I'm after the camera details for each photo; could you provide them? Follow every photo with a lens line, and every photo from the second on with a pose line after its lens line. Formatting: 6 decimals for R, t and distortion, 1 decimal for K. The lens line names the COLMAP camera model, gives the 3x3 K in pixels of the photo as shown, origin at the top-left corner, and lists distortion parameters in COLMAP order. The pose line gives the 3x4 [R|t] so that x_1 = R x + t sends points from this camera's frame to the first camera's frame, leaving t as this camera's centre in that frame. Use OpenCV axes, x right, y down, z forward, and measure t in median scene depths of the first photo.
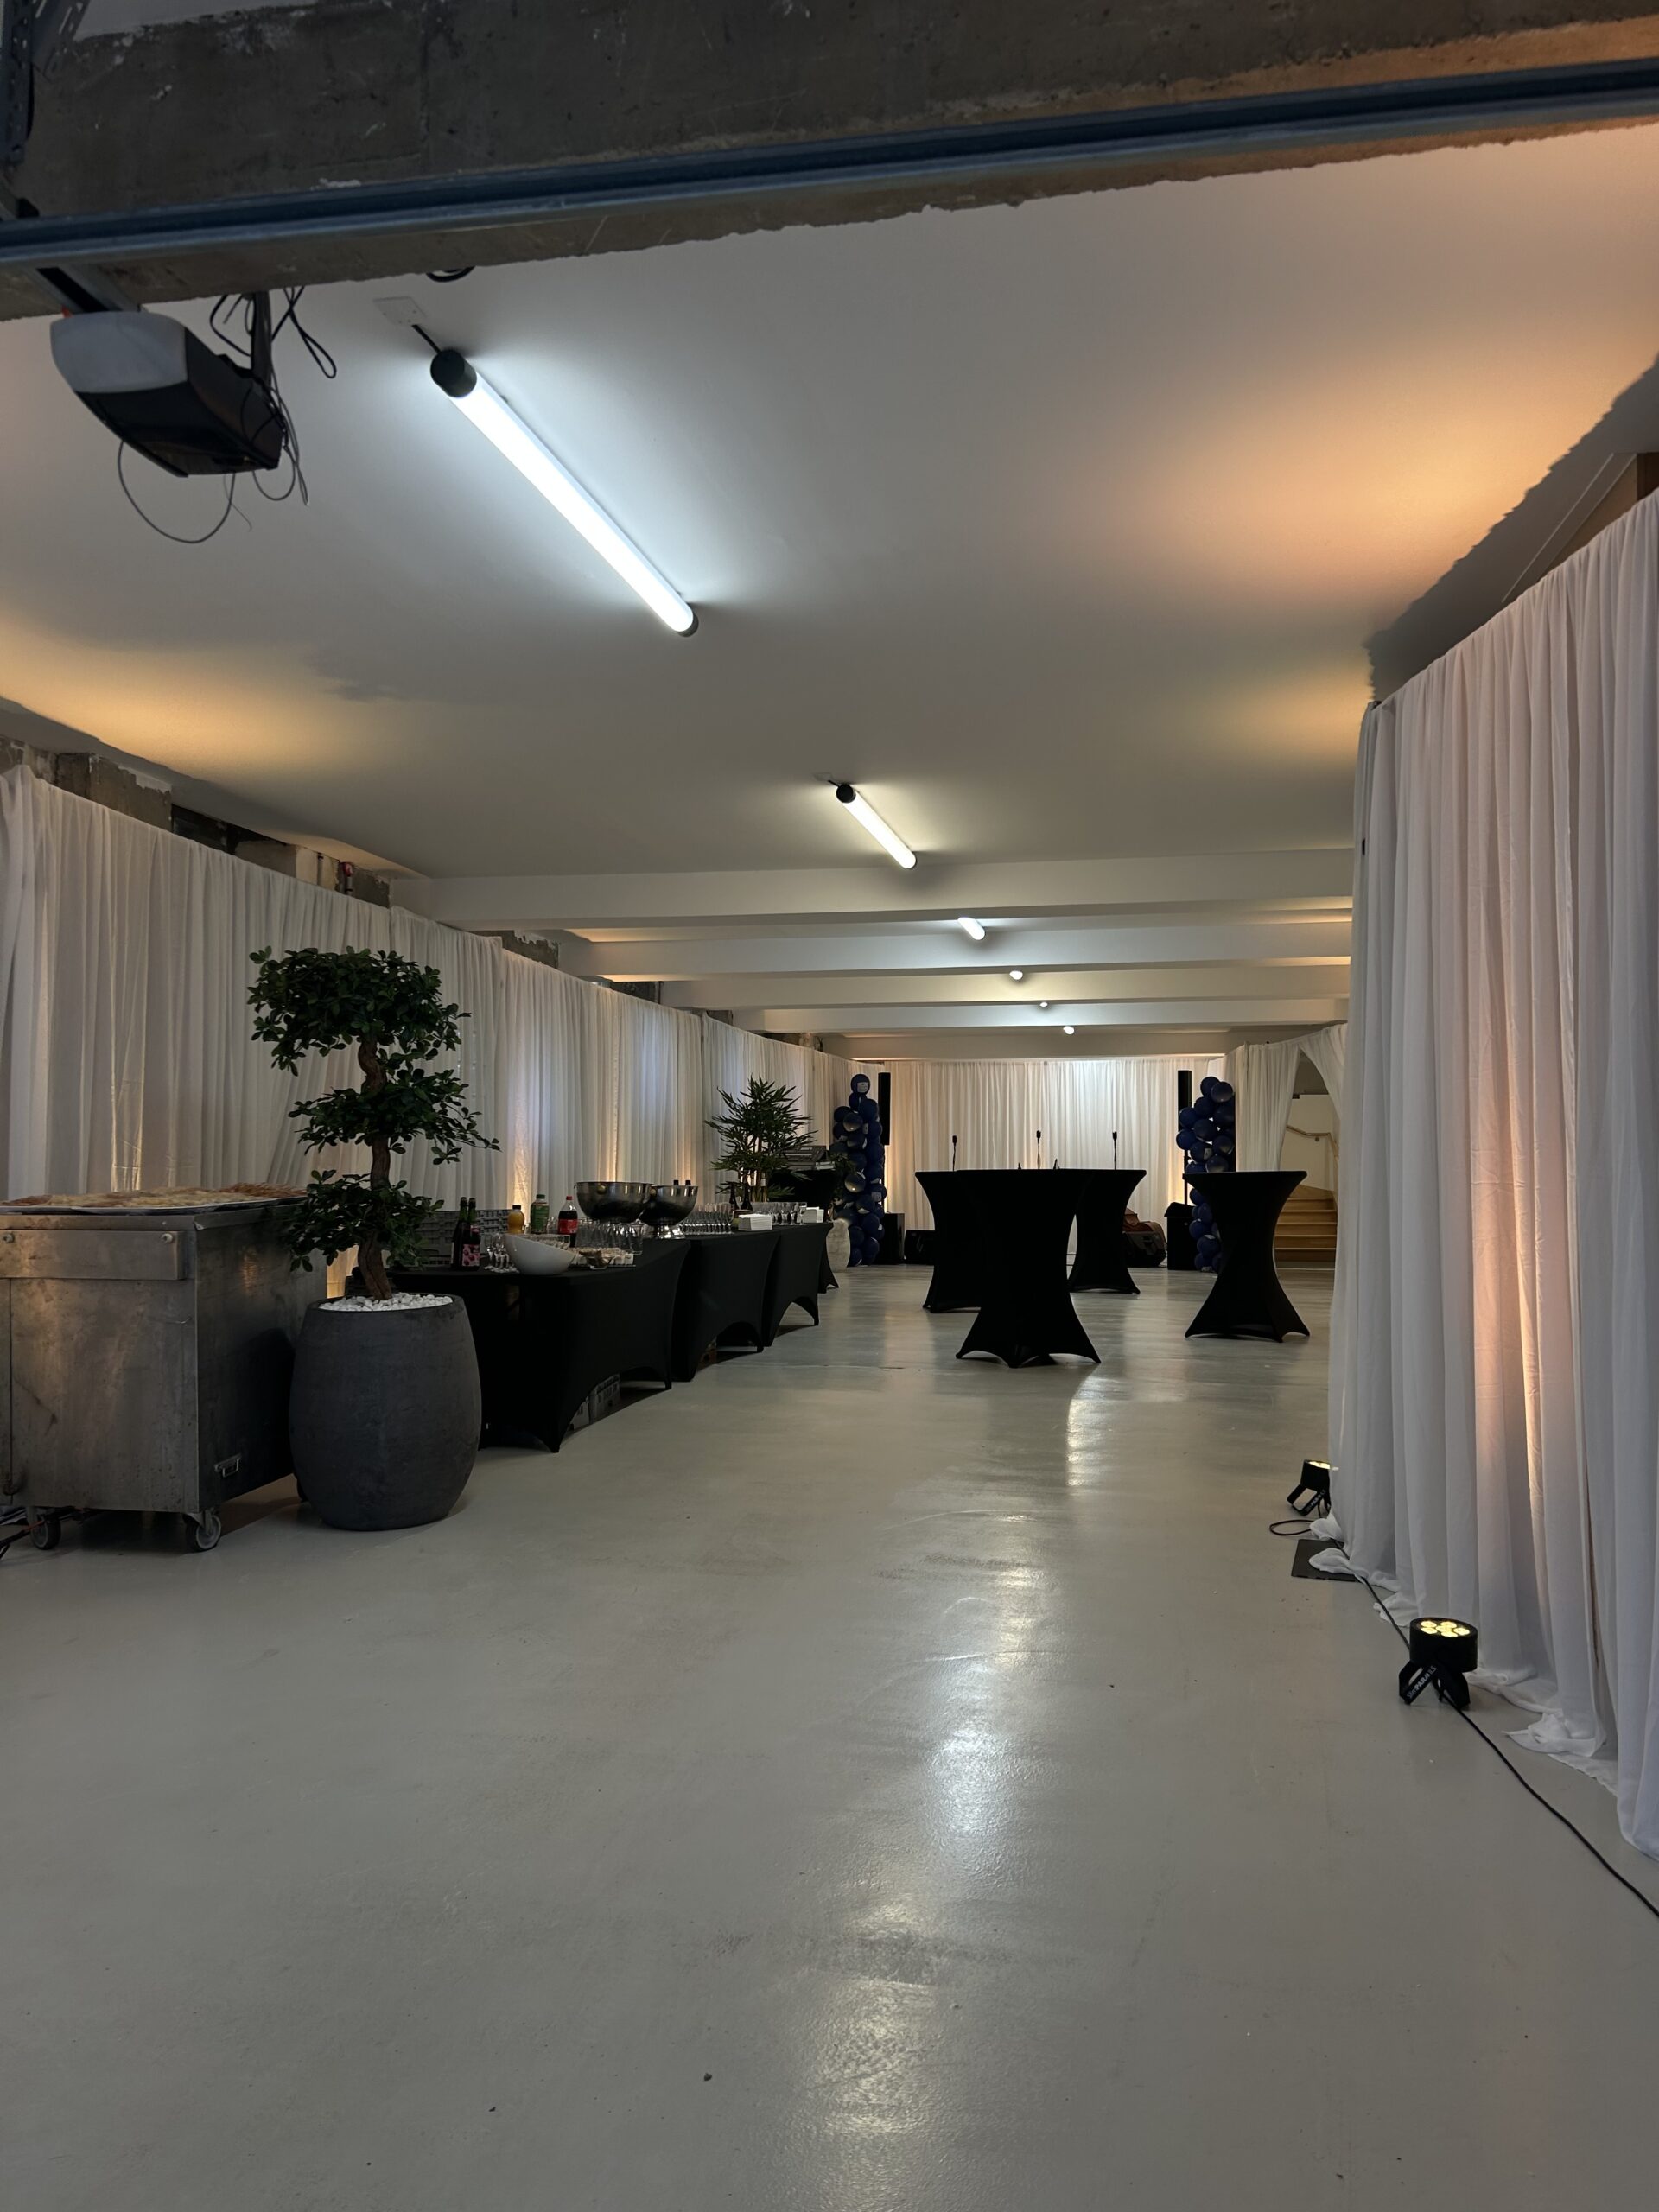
lens RADIAL K [[1645.8, 0, 829.5], [0, 1645.8, 1106.0], [0, 0, 1]] dist [0.008050, 0.000736]
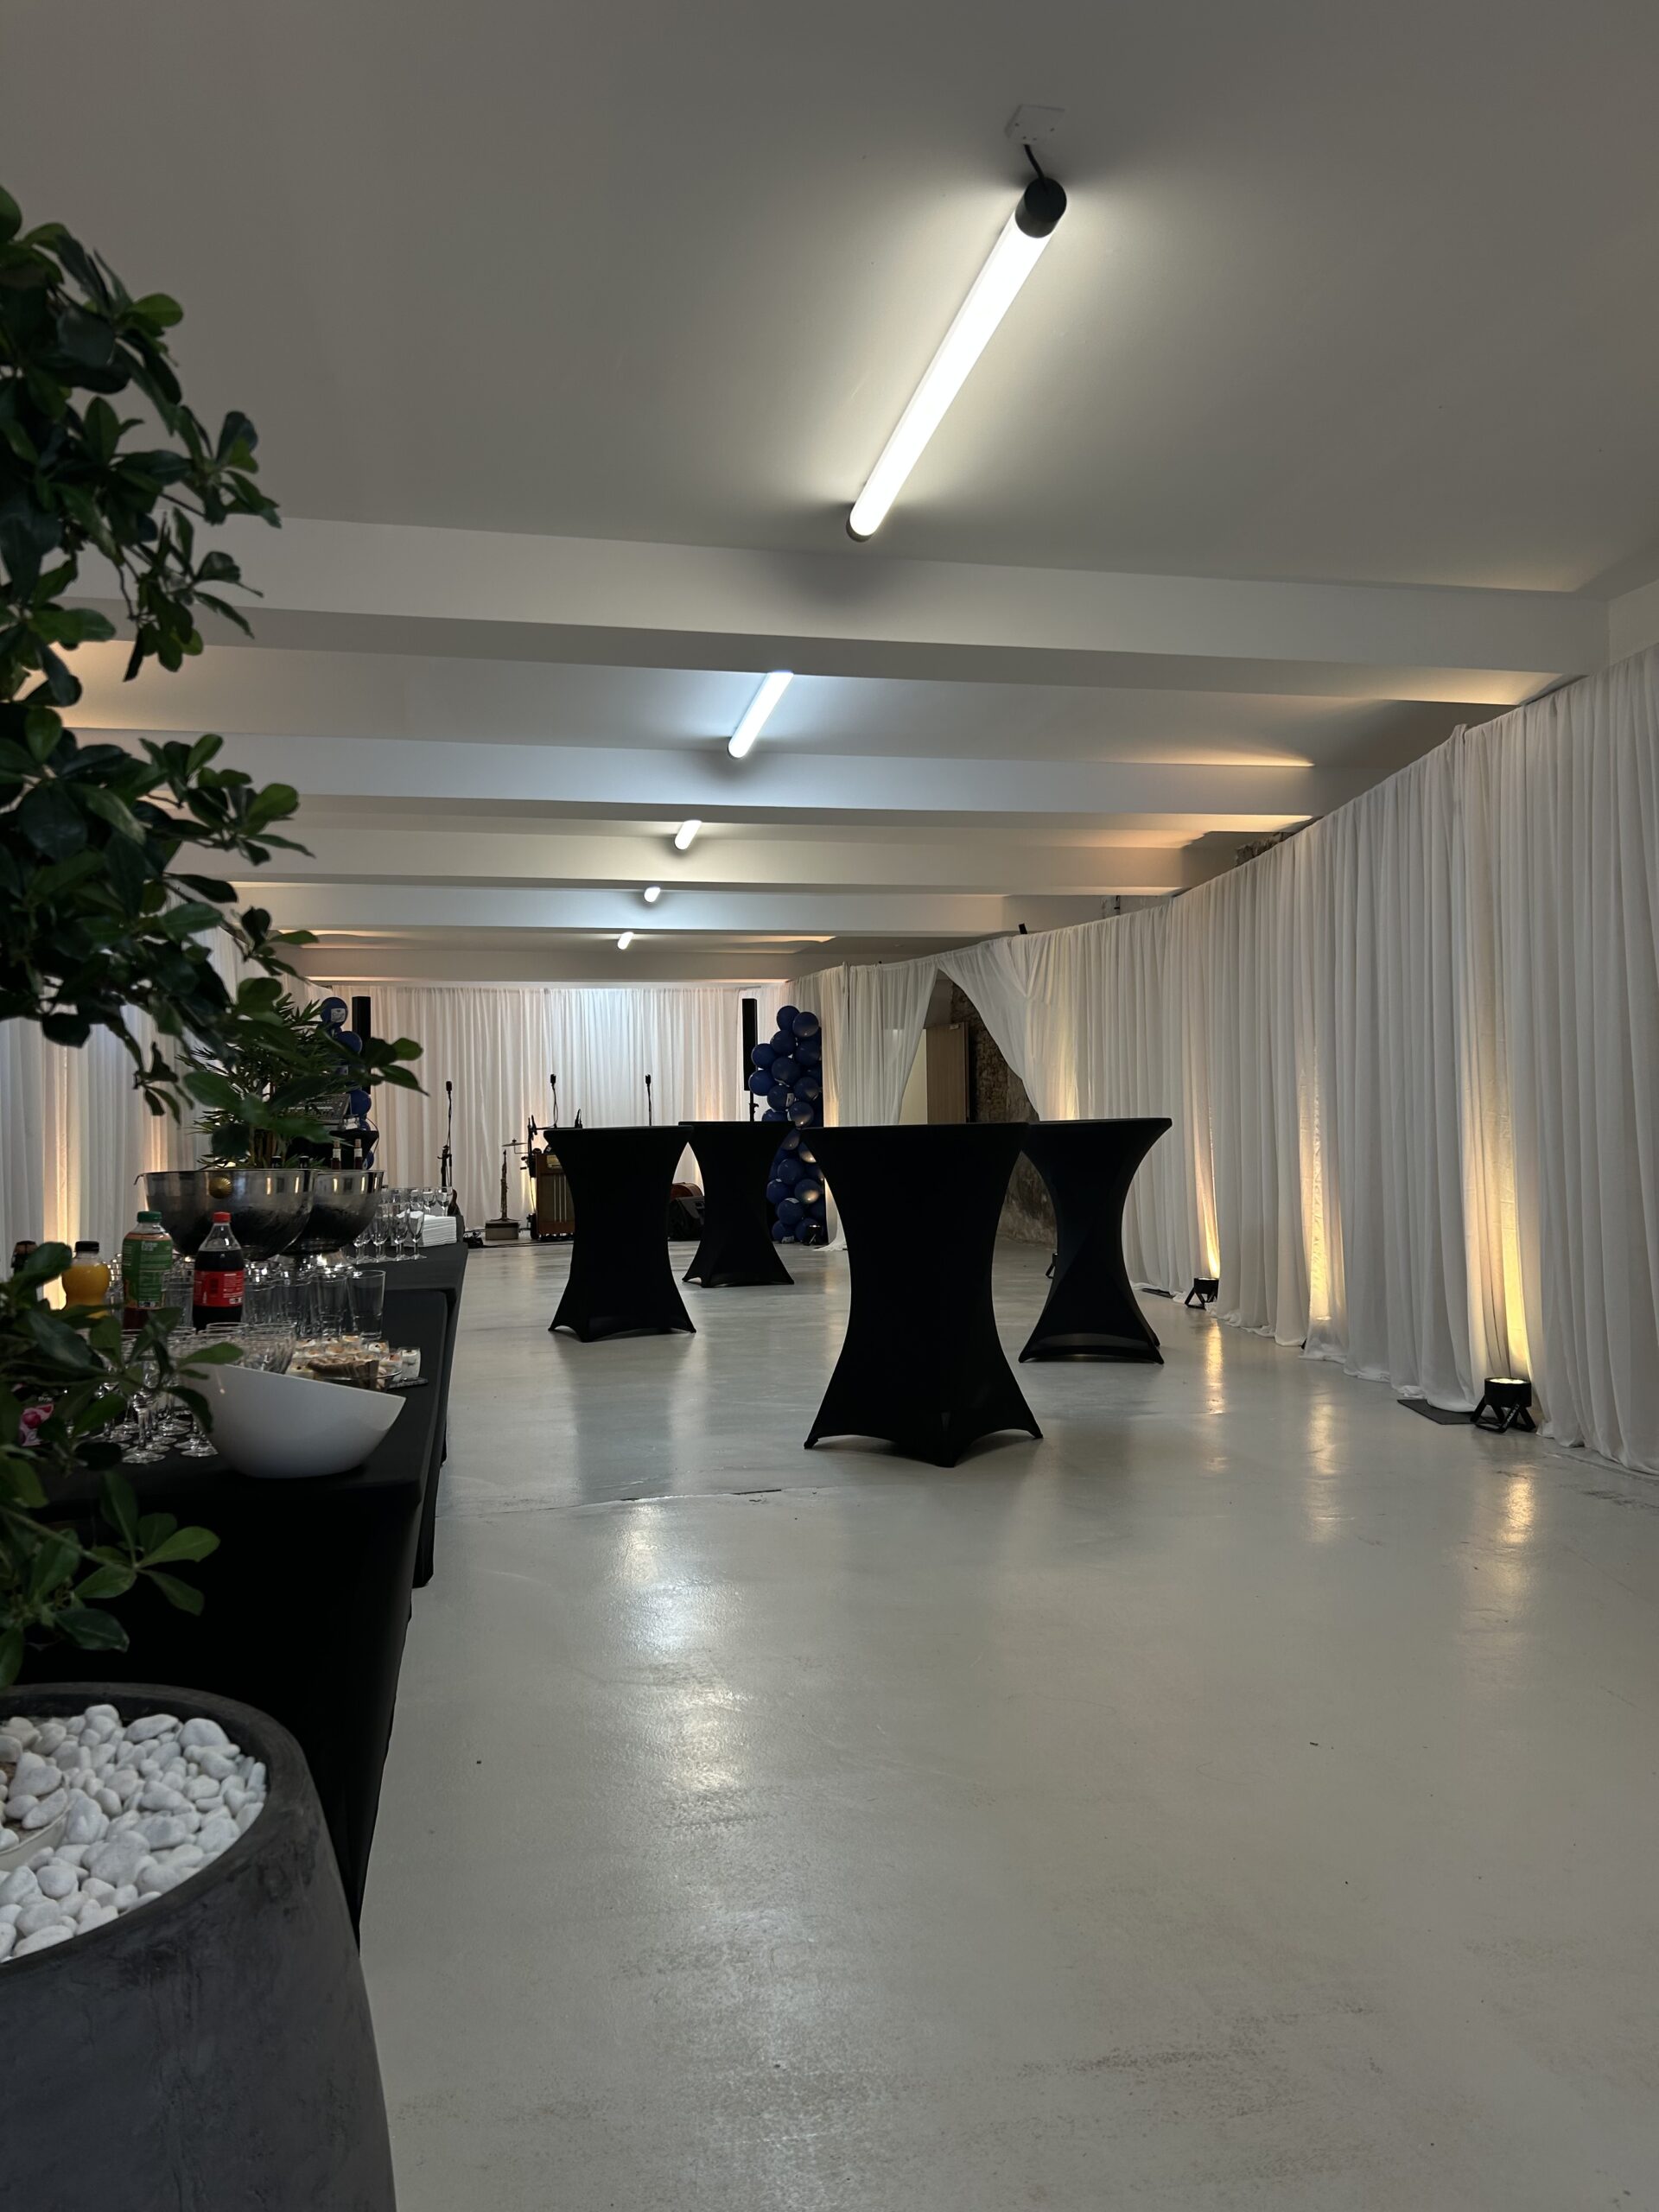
lens RADIAL K [[1645.8, 0, 829.5], [0, 1645.8, 1106.0], [0, 0, 1]] dist [0.008050, 0.000736]
pose [[0.919079, -0.010640, 0.393930, -0.075408], [-0.001835, 0.999509, 0.031278, 0.006514], [-0.394069, -0.029470, 0.918608, 0.239142]]
